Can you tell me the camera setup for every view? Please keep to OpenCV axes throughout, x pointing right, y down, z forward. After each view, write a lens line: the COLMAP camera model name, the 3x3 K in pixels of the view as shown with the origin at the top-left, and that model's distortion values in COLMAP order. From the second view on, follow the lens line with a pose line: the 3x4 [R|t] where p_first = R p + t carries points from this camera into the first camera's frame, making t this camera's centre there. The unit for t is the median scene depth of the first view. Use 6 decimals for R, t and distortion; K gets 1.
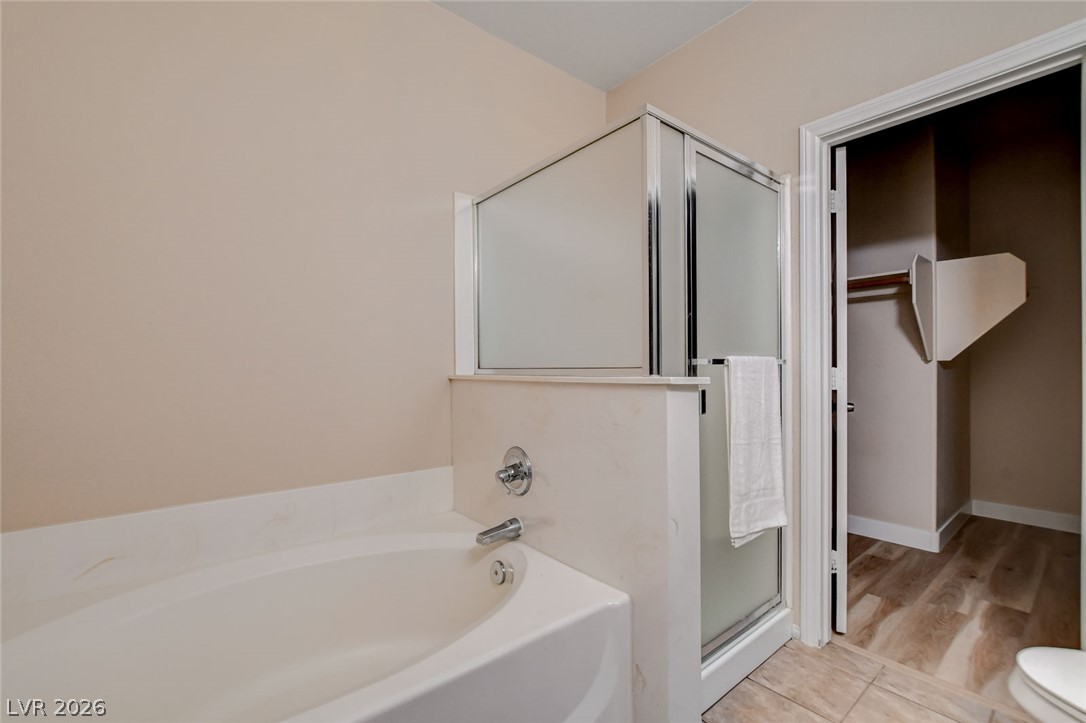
lens RADIAL K [[480.1, 0, 547.7], [0, 480.1, 371.5], [0, 0, 1]] dist [-0.009004, 0.000032]
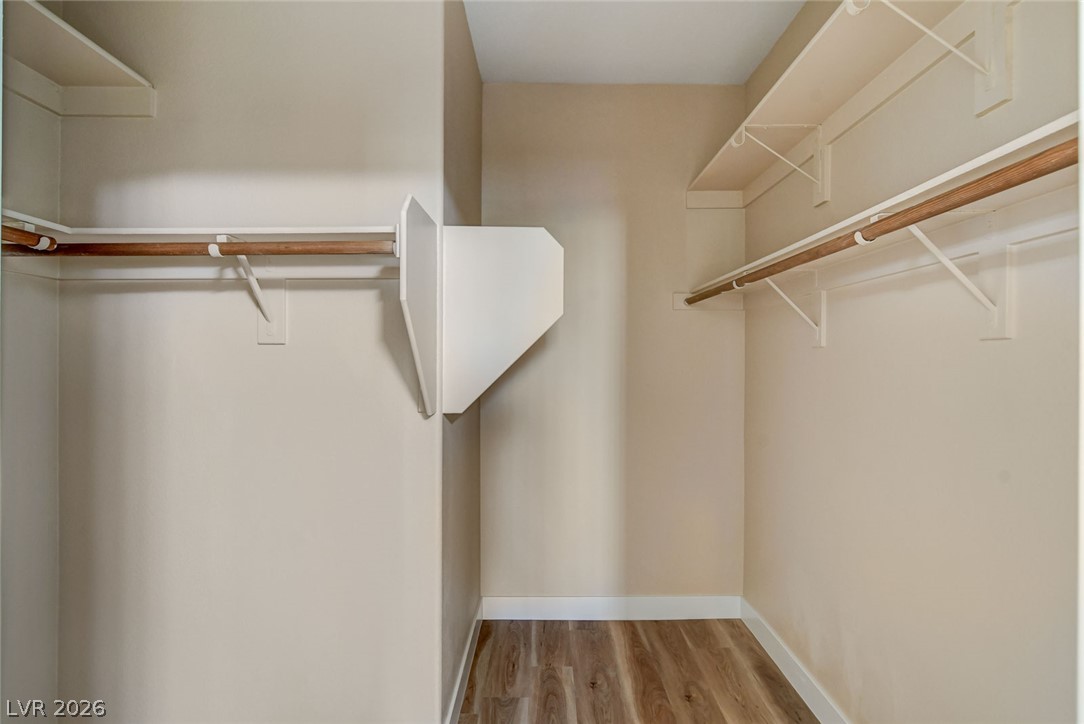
lens RADIAL K [[473.7, 0, 545.3], [0, 473.7, 363.0], [0, 0, 1]] dist [-0.022502, 0.000003]
pose [[0.619237, 0.000047, 0.785204, 0.478851], [-0.008189, 0.999946, 0.006398, -0.083816], [-0.785162, -0.010391, 0.619204, 0.590721]]
